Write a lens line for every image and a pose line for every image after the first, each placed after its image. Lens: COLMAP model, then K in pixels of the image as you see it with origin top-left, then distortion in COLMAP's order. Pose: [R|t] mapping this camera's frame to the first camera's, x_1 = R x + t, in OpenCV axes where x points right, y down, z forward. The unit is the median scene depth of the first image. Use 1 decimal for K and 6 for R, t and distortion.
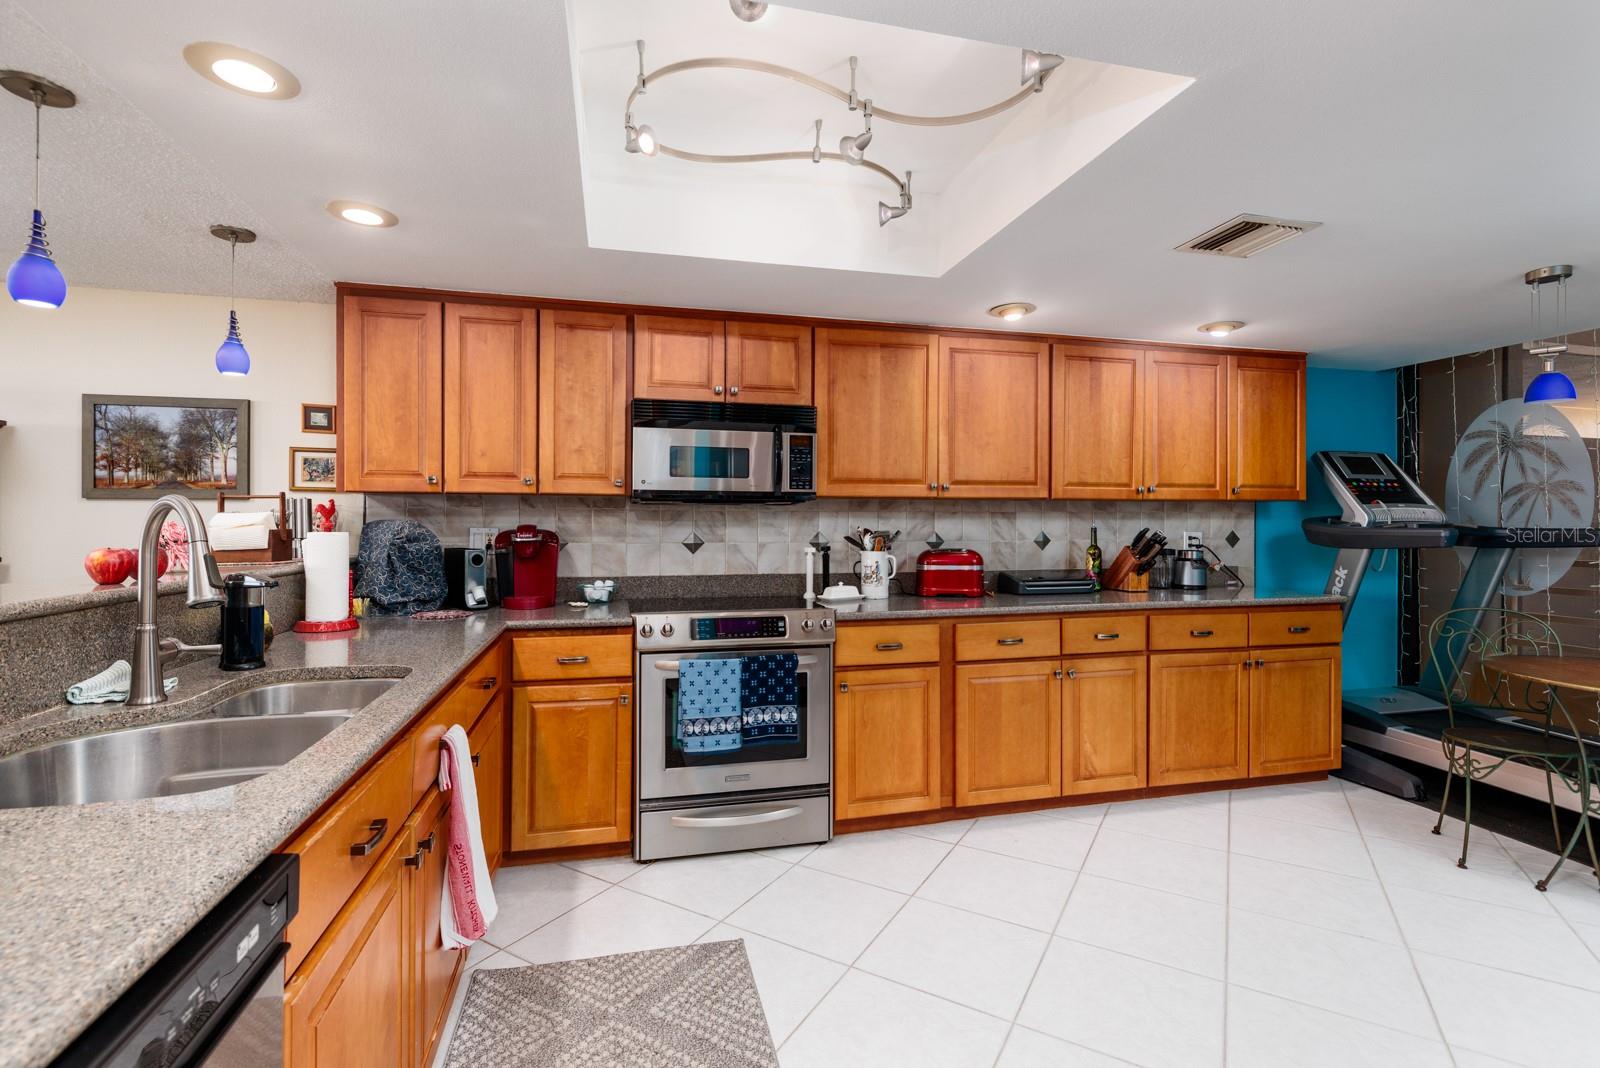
lens RADIAL K [[729.5, 0, 804.8], [0, 729.5, 515.5], [0, 0, 1]] dist [-0.000049, -0.000127]
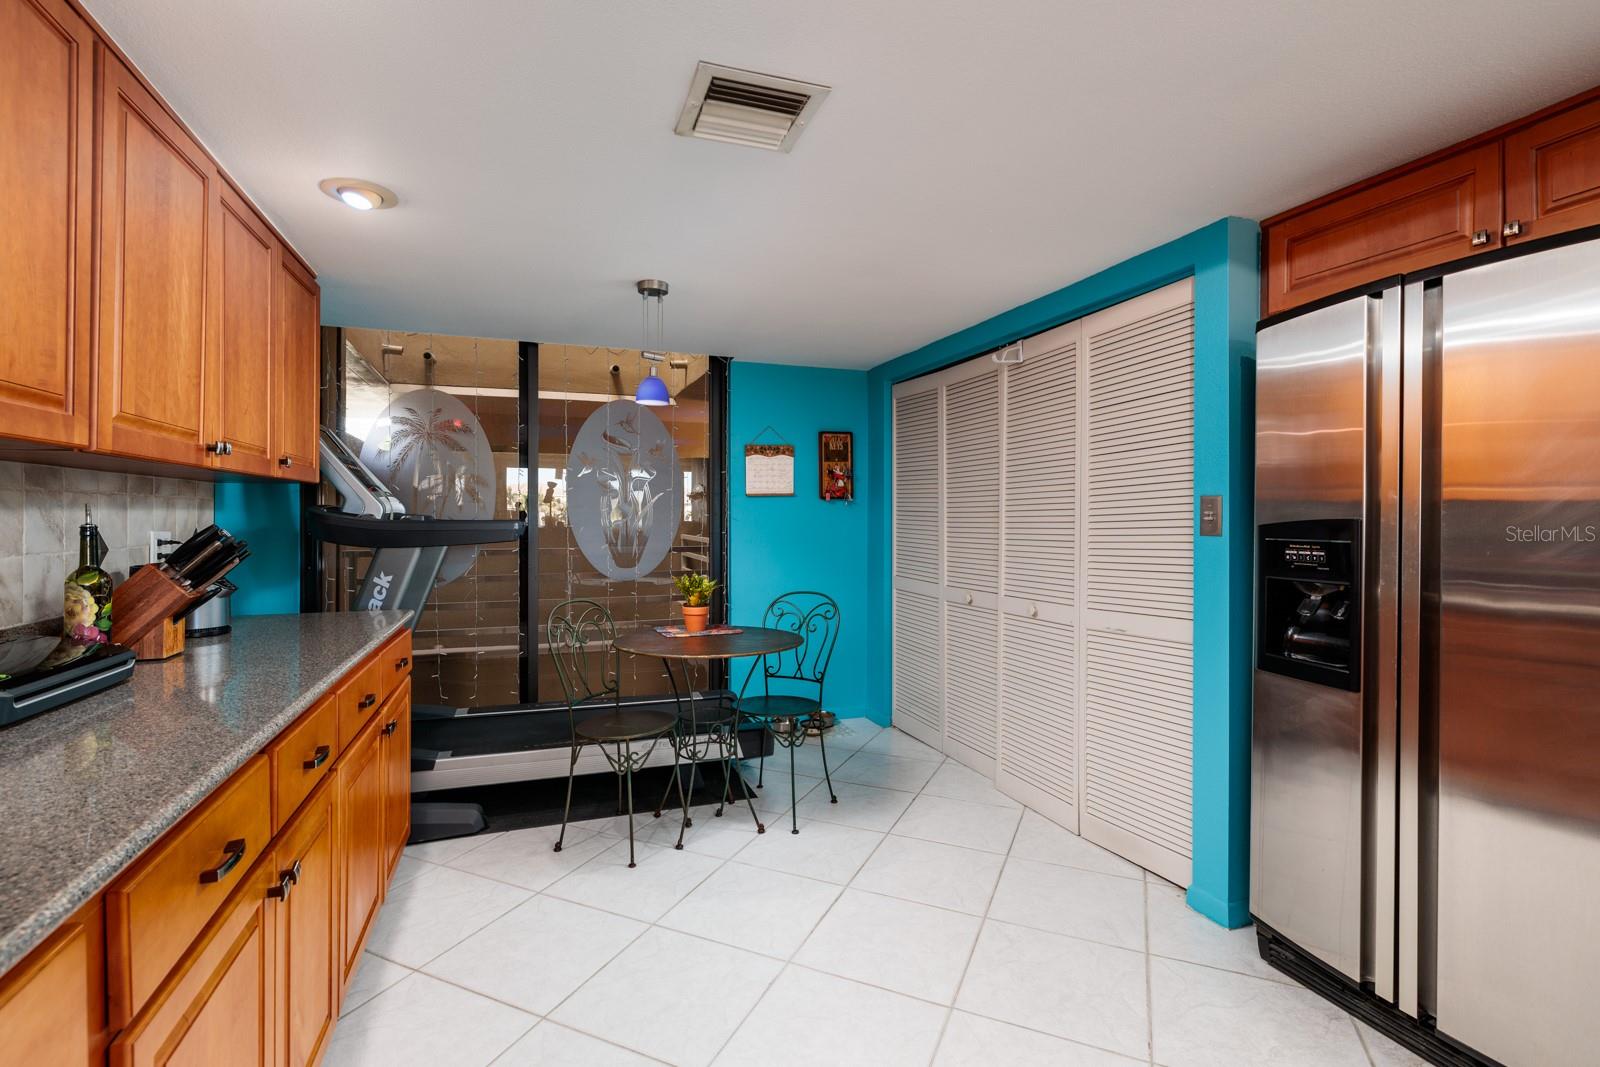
lens RADIAL K [[729.5, 0, 804.8], [0, 729.5, 515.0], [0, 0, 1]] dist [-0.000049, -0.000127]
pose [[-0.114111, 0.000008, 0.993468, -0.075795], [-0.009469, 0.999955, -0.001095, 0.007054], [-0.993423, -0.009532, -0.114106, 0.665801]]
